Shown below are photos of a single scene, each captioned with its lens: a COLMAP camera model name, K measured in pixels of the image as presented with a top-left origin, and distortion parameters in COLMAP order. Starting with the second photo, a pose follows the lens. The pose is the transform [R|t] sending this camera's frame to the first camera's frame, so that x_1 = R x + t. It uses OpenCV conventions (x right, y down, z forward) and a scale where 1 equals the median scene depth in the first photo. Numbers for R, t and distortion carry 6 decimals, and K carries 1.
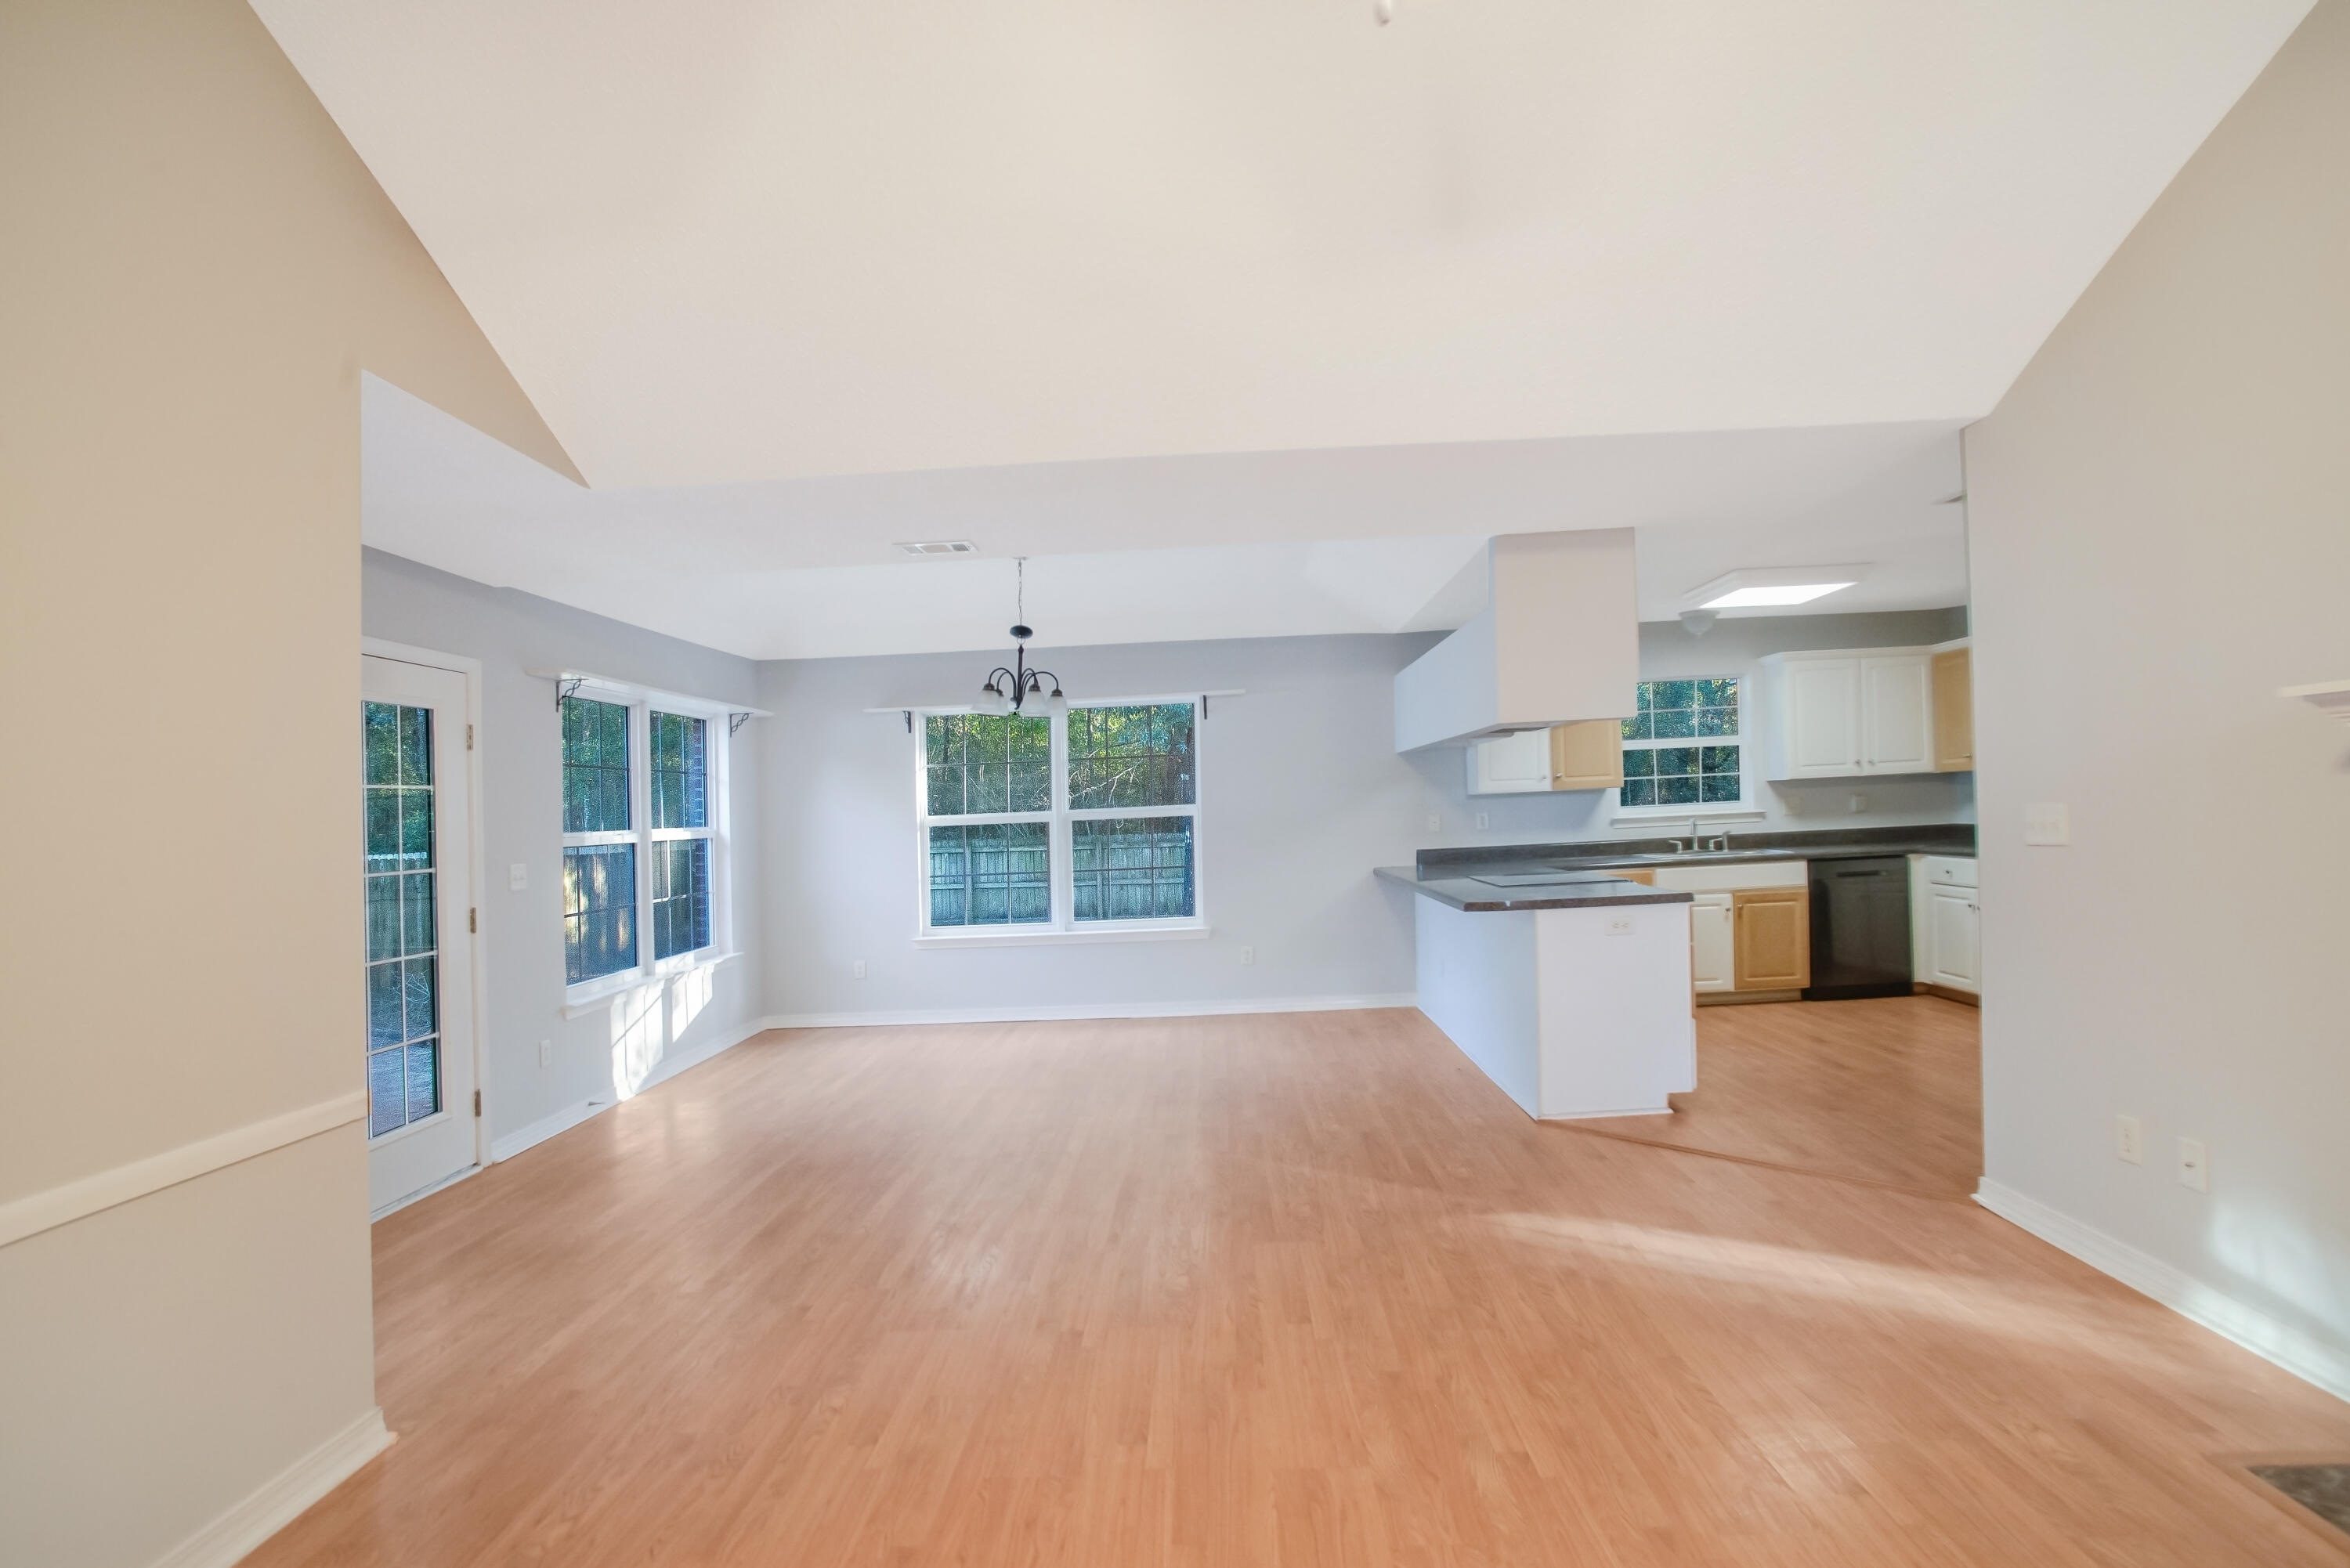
lens RADIAL K [[1162.4, 0, 1175.0], [0, 1162.4, 784.0], [0, 0, 1]] dist [-0.052177, 0.025936]
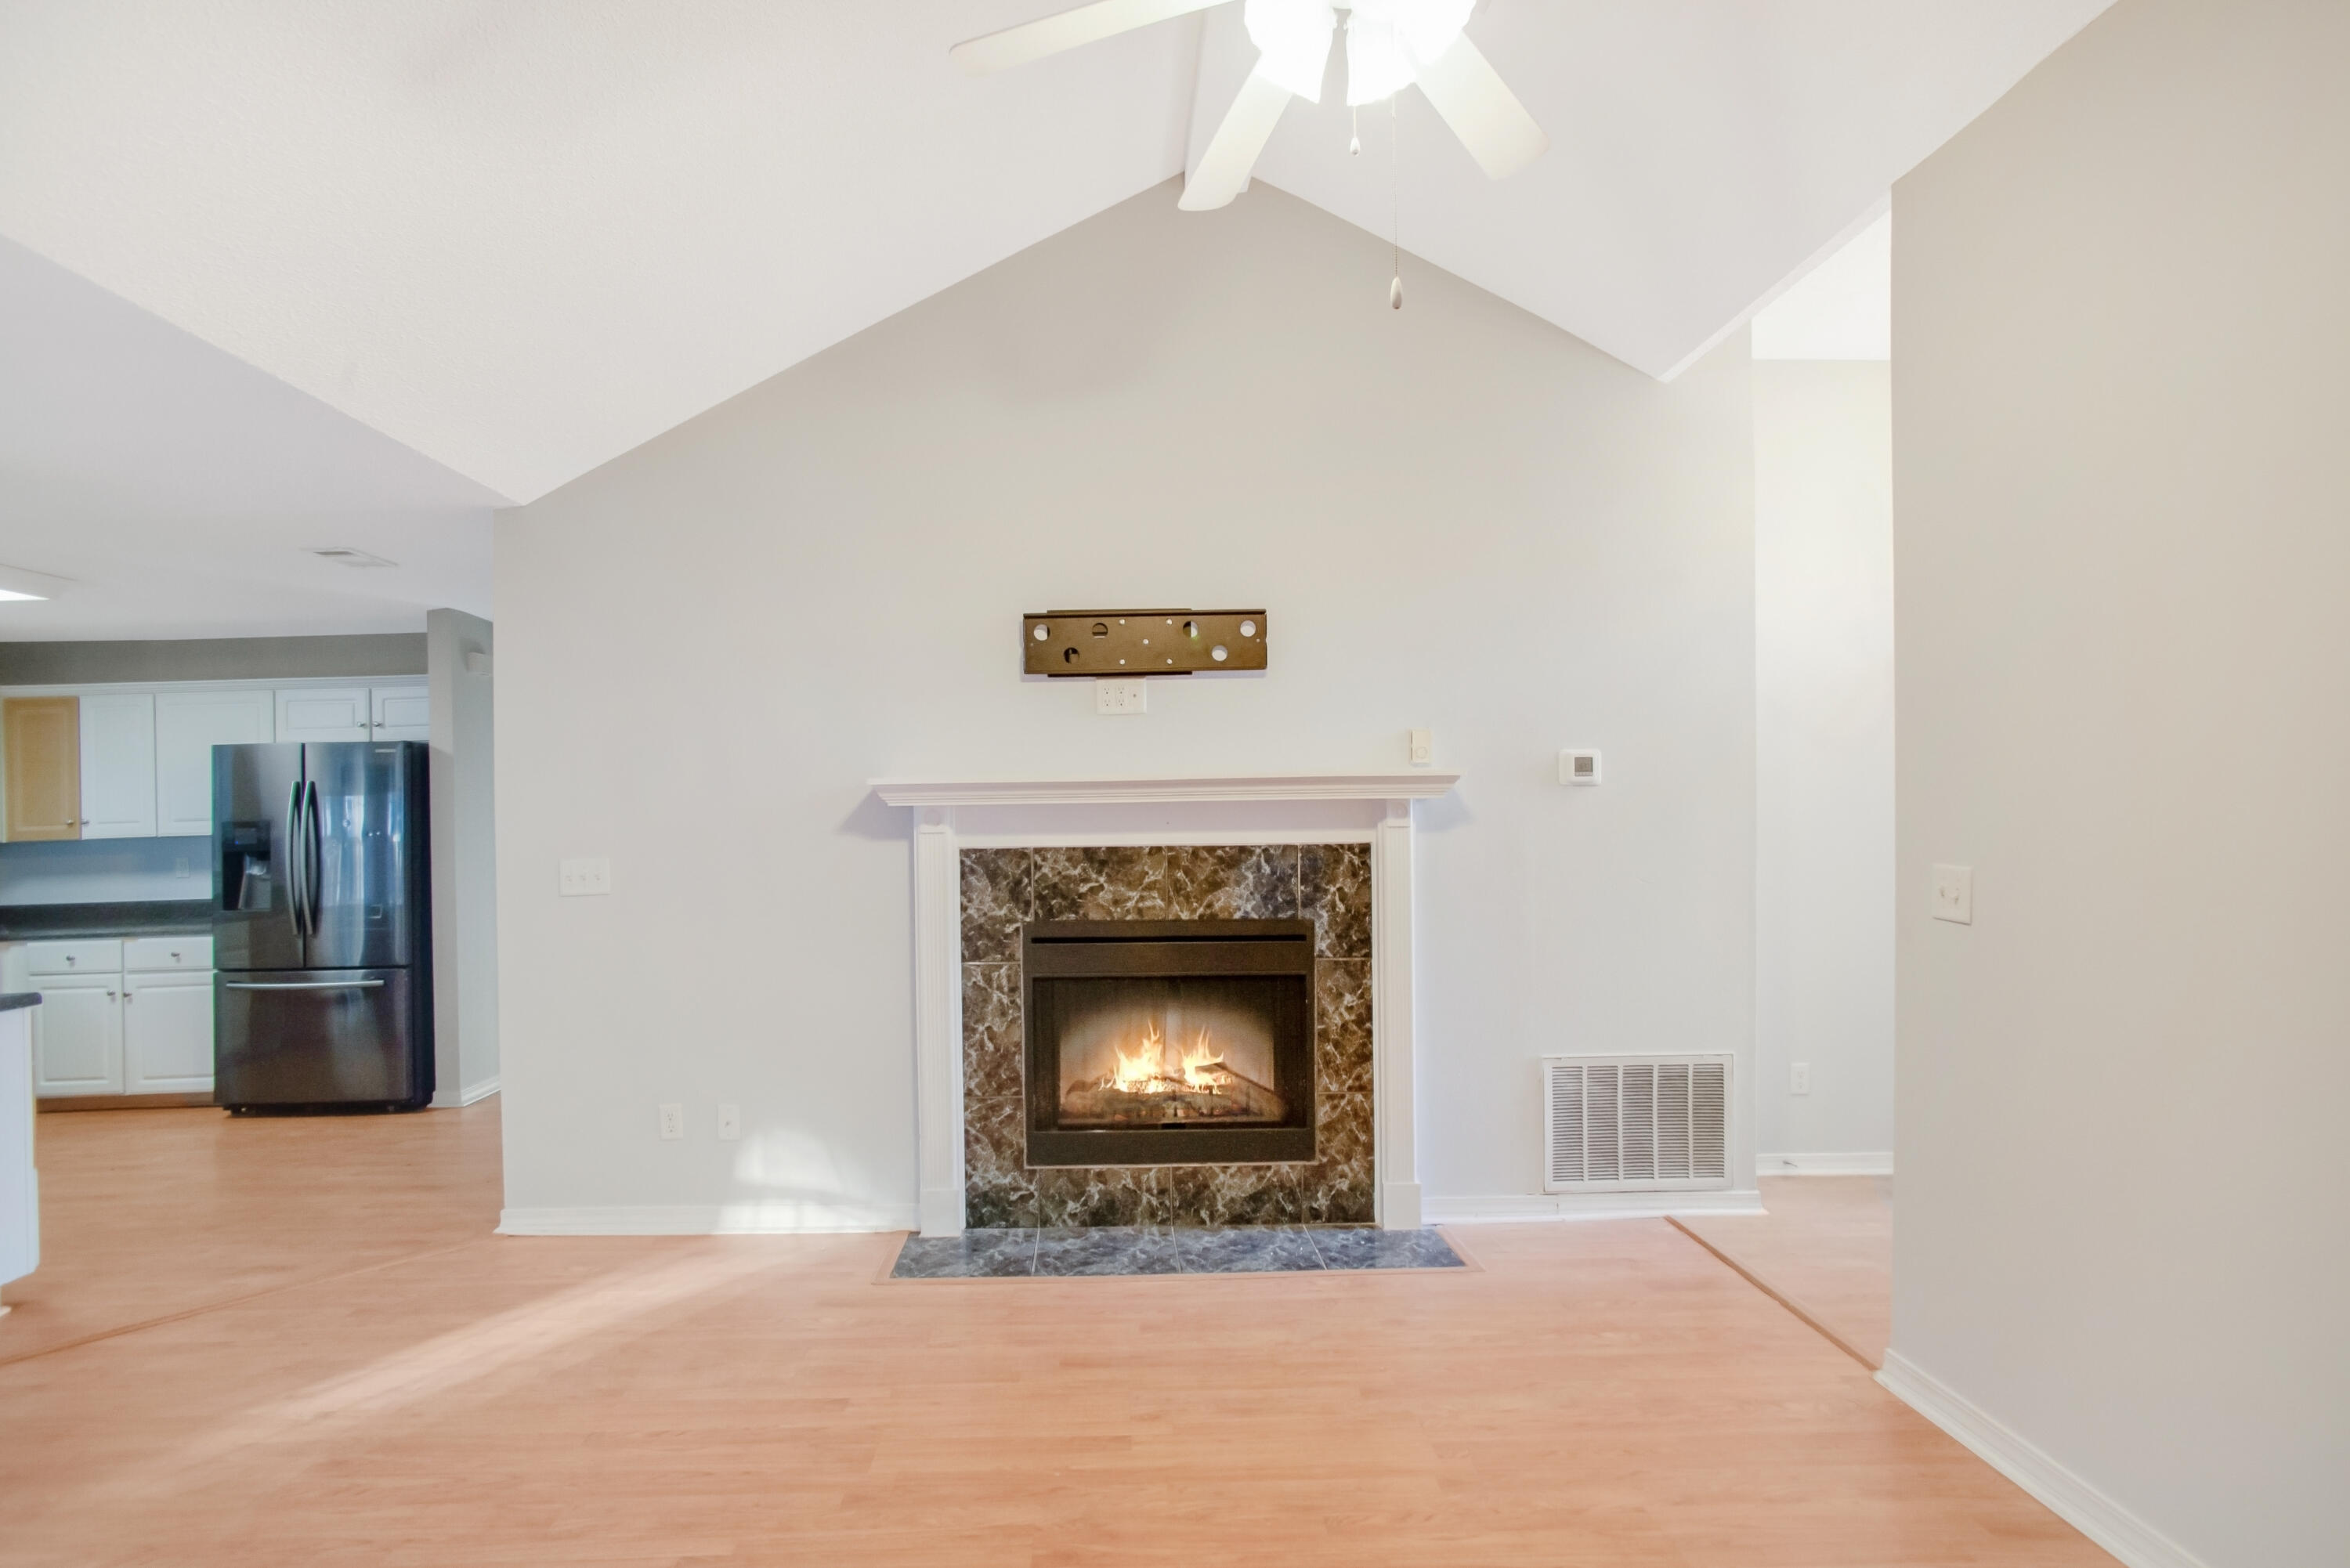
lens RADIAL K [[1181.9, 0, 1133.5], [0, 1181.9, 817.5], [0, 0, 1]] dist [0.001662, 0.000674]
pose [[-0.050676, 0.042728, 0.997801, -0.233534], [0.005511, 0.999081, -0.042503, 0.013275], [-0.998700, 0.003345, -0.050865, 0.237005]]
